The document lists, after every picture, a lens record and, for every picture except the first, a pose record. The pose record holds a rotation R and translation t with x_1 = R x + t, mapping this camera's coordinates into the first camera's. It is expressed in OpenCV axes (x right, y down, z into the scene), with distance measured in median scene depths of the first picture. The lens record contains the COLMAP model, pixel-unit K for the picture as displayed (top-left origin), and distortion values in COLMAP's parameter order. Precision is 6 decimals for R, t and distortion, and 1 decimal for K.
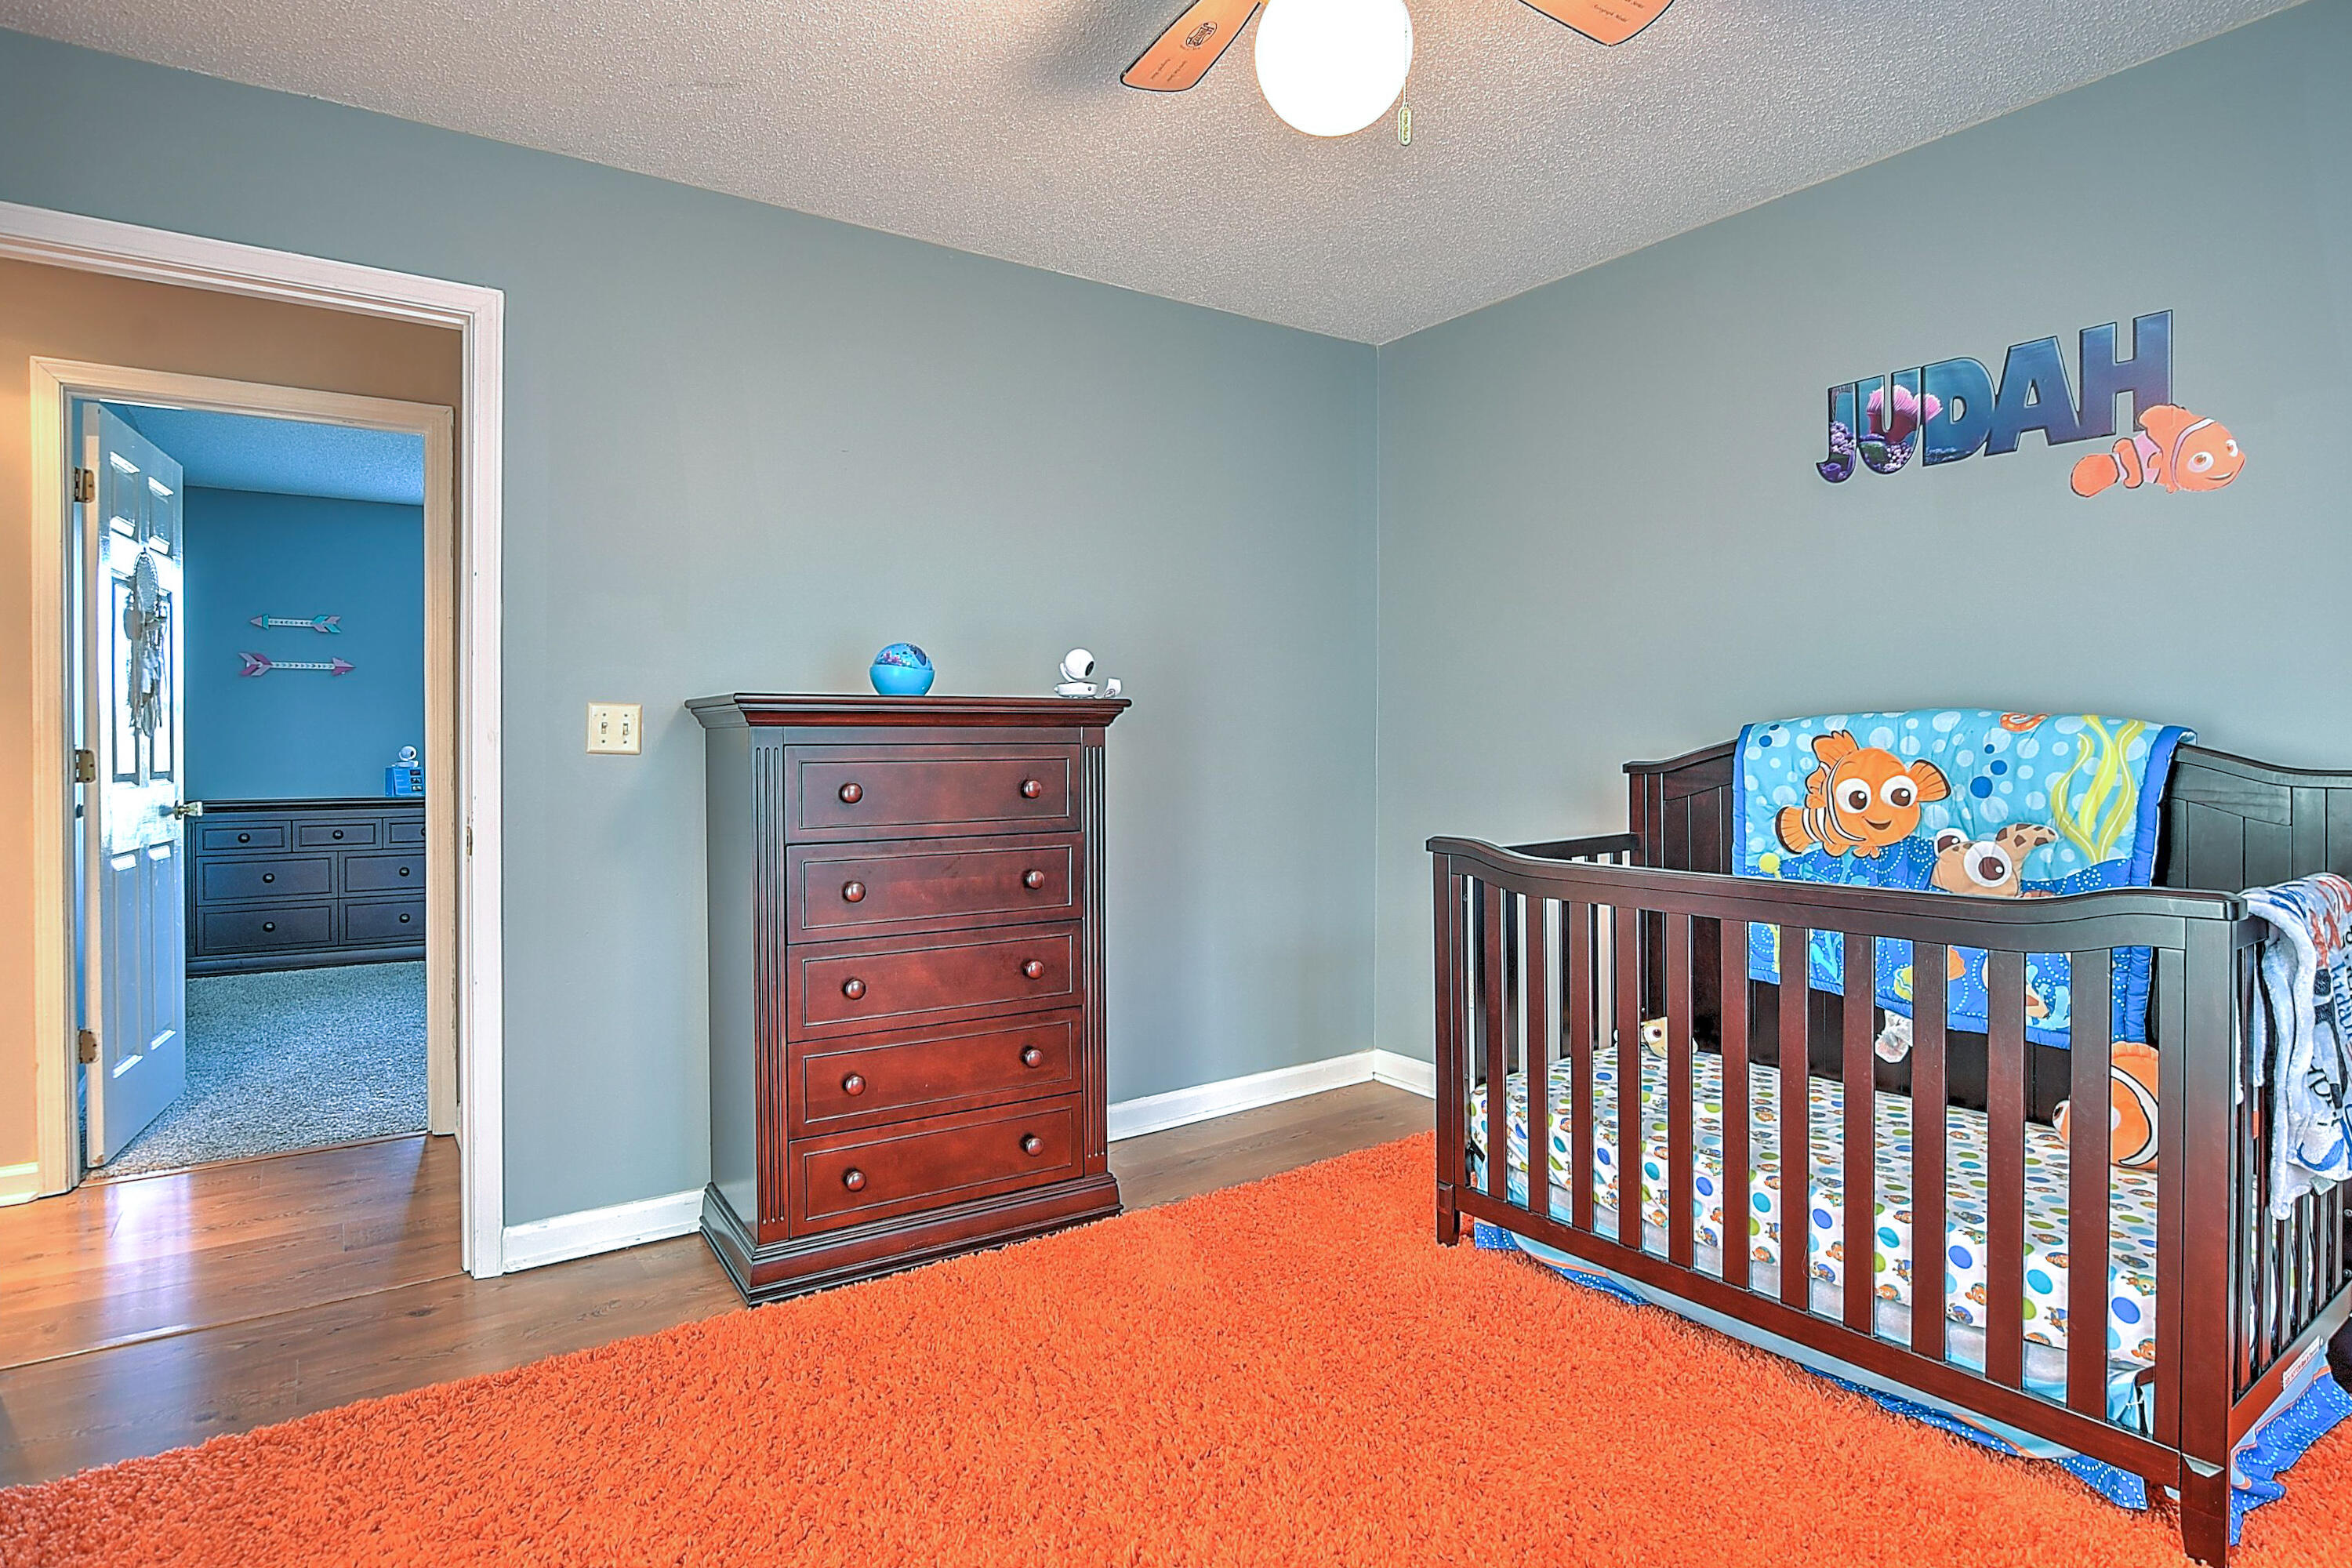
lens RADIAL K [[1240.3, 0, 1180.9], [0, 1240.3, 747.2], [0, 0, 1]] dist [-0.022401, 0.000688]
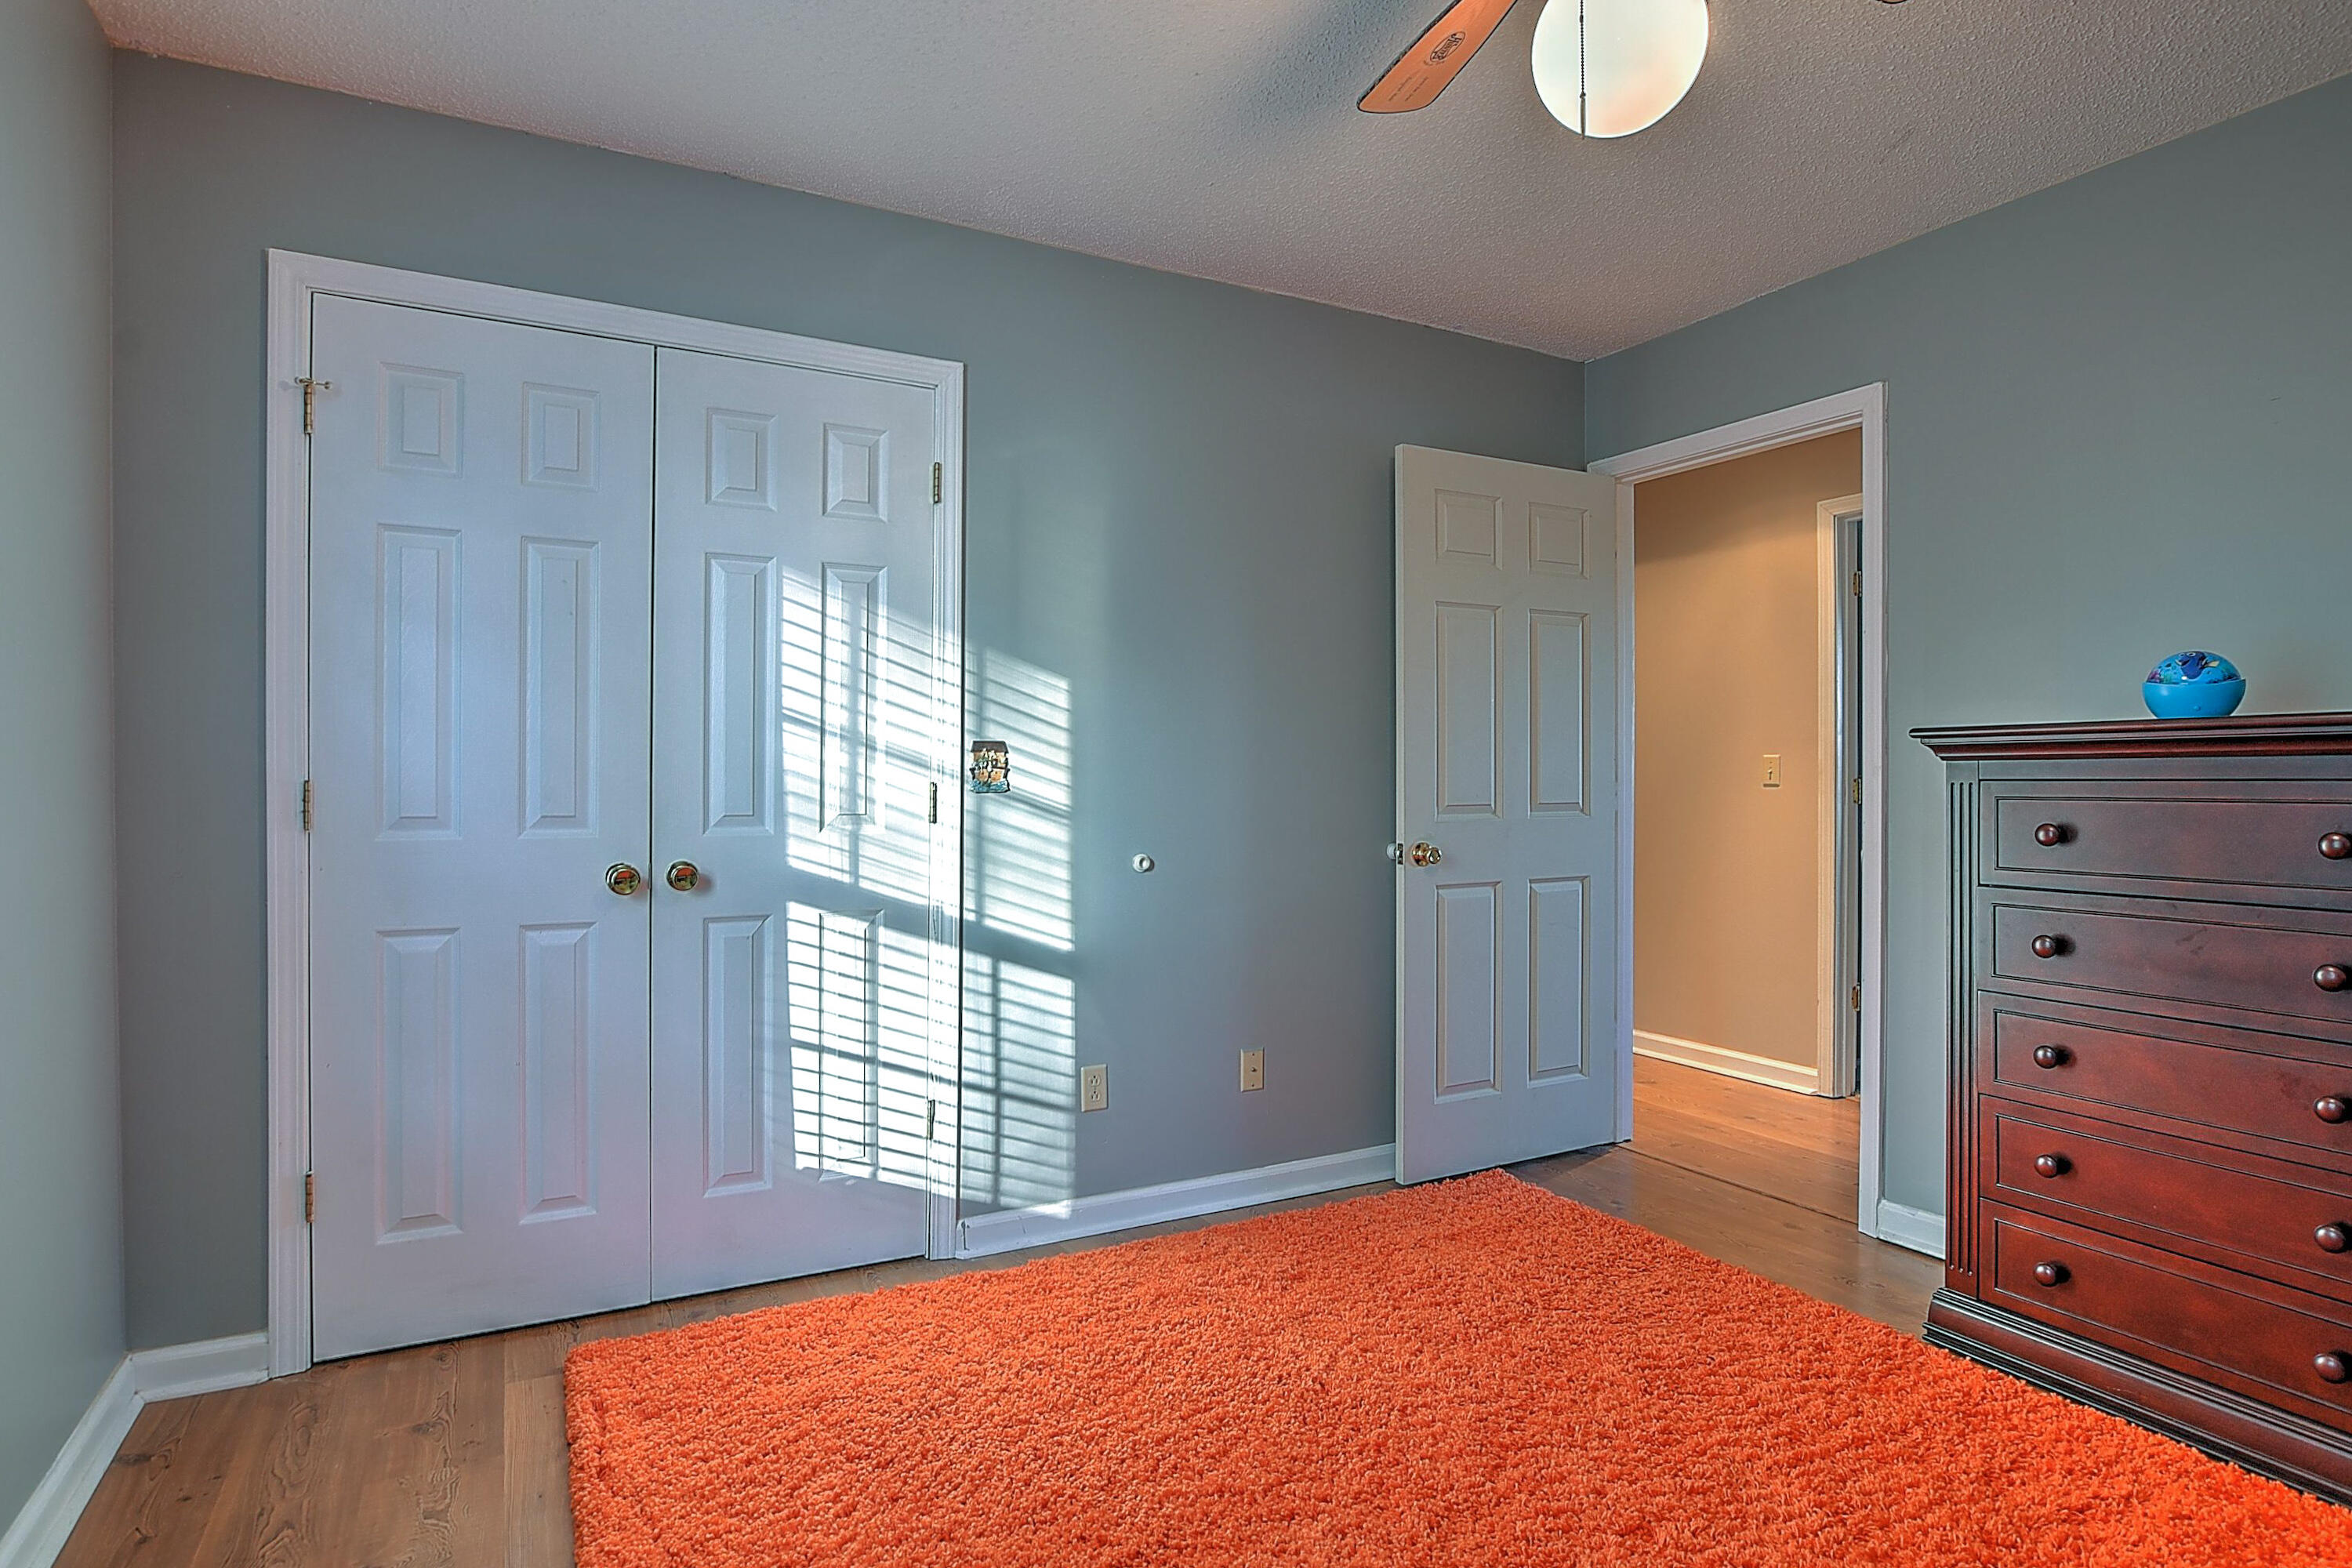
lens RADIAL K [[1226.9, 0, 1157.8], [0, 1226.9, 784.6], [0, 0, 1]] dist [-0.027647, 0.007817]
pose [[-0.113197, 0.010270, -0.993519, 0.648709], [-0.001379, 0.999944, 0.010494, -0.006998], [0.993572, 0.002558, -0.113177, 0.455729]]
